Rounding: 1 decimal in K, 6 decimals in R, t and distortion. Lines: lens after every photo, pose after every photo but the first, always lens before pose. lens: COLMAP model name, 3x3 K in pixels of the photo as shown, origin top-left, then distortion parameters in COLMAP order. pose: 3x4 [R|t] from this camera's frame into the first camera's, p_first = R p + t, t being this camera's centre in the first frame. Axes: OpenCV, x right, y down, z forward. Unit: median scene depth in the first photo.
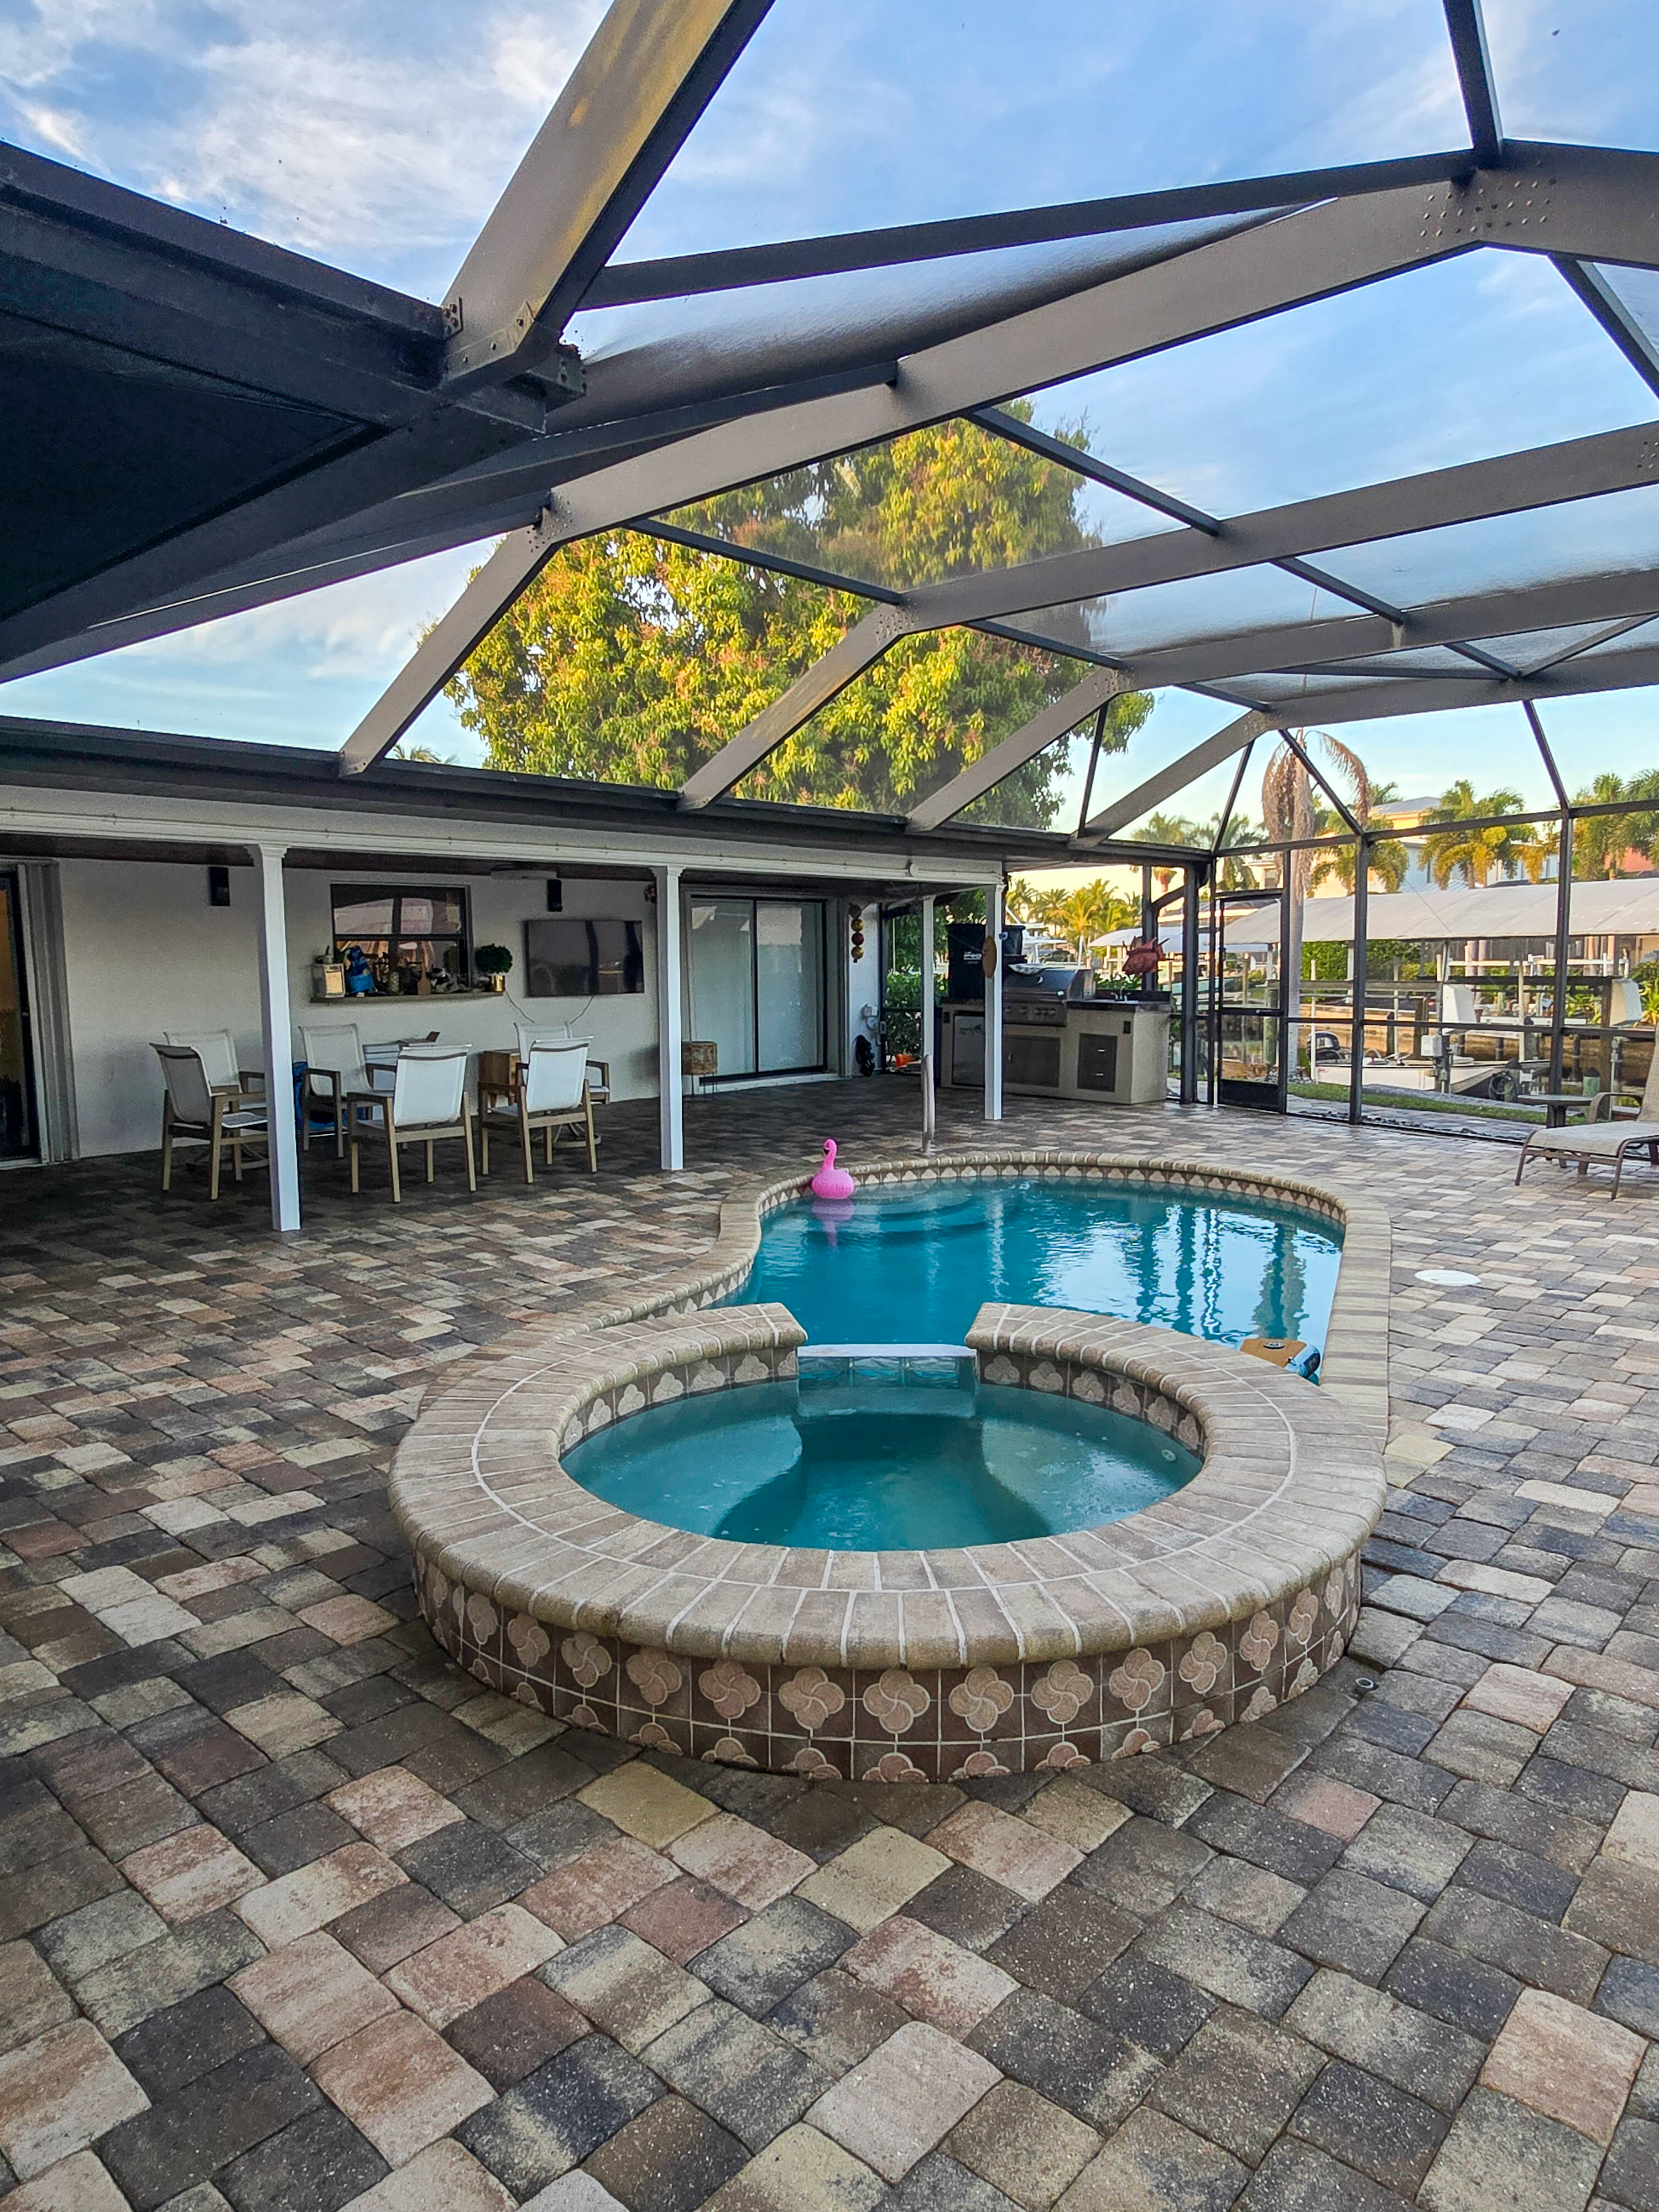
lens RADIAL K [[1376.3, 0, 829.5], [0, 1376.3, 1106.0], [0, 0, 1]] dist [-0.001613, -0.001084]
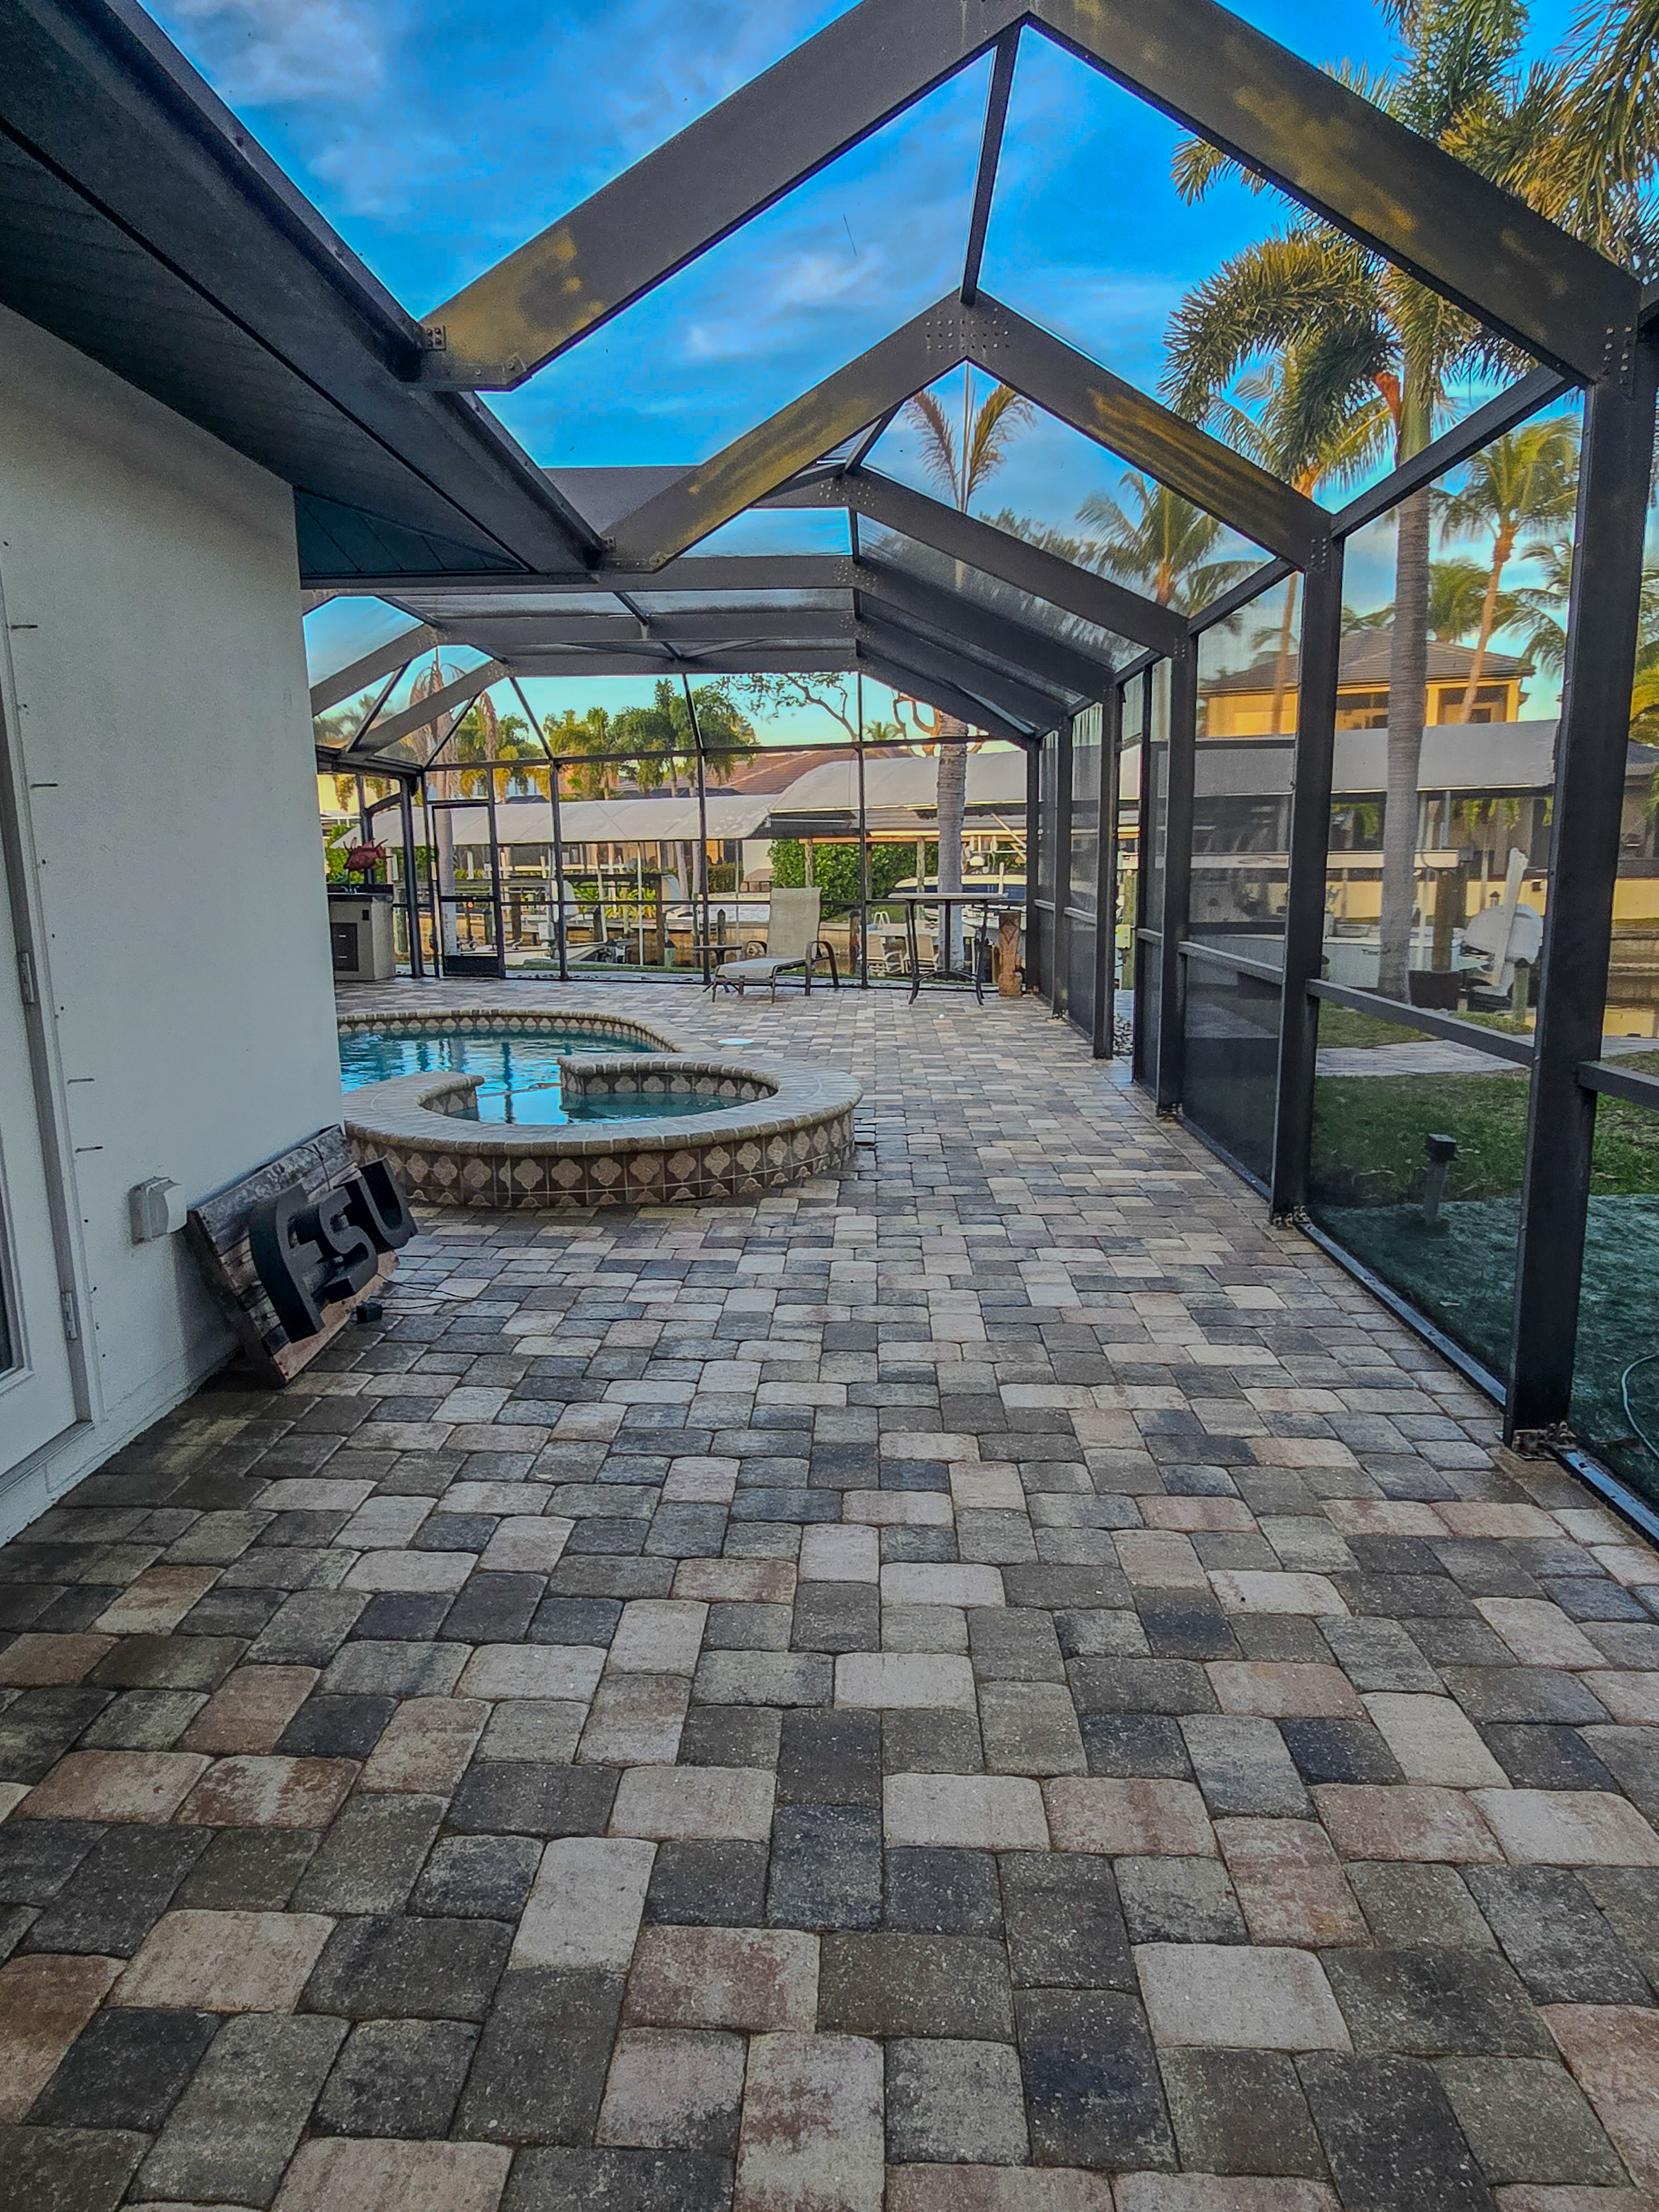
lens RADIAL K [[1376.3, 0, 829.5], [0, 1376.3, 1106.0], [0, 0, 1]] dist [-0.001613, -0.001084]
pose [[0.763975, -0.114643, 0.634979, -0.296437], [0.074313, 0.993174, 0.089905, 0.034645], [-0.640952, -0.021498, 0.767280, -0.194390]]
